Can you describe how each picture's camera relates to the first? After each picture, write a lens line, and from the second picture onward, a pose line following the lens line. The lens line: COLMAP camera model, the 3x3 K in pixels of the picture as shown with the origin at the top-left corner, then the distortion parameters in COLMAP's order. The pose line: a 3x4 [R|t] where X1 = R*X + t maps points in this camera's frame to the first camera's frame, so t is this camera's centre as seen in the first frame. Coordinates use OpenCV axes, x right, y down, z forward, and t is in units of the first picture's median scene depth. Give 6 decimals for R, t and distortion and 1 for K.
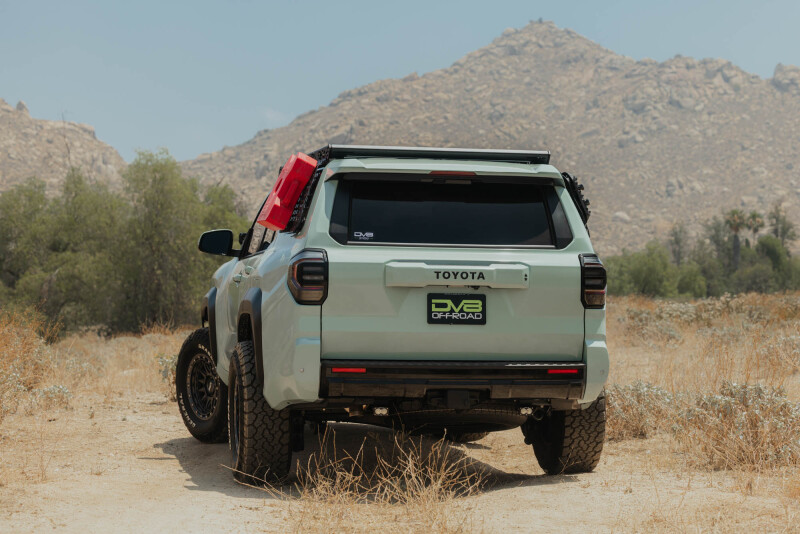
lens RADIAL K [[1862.2, 0, 446.5], [0, 1862.2, 292.8], [0, 0, 1]] dist [-0.072607, 0.000000]
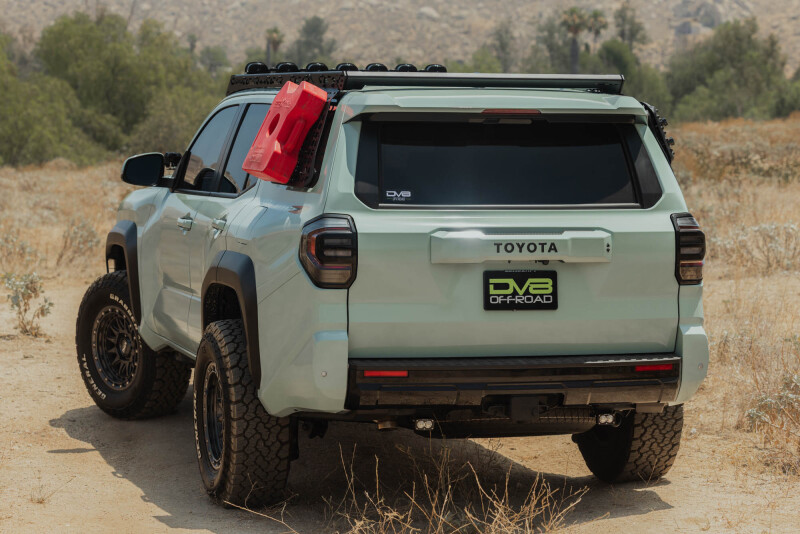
lens RADIAL K [[2266.2, 0, 367.6], [0, 2266.2, 258.8], [0, 0, 1]] dist [-0.031571, 0.000000]
pose [[0.997766, -0.008926, 0.066204, -0.117259], [0.004473, 0.997736, 0.067104, -0.066226], [-0.066653, -0.066658, 0.995547, 0.069203]]
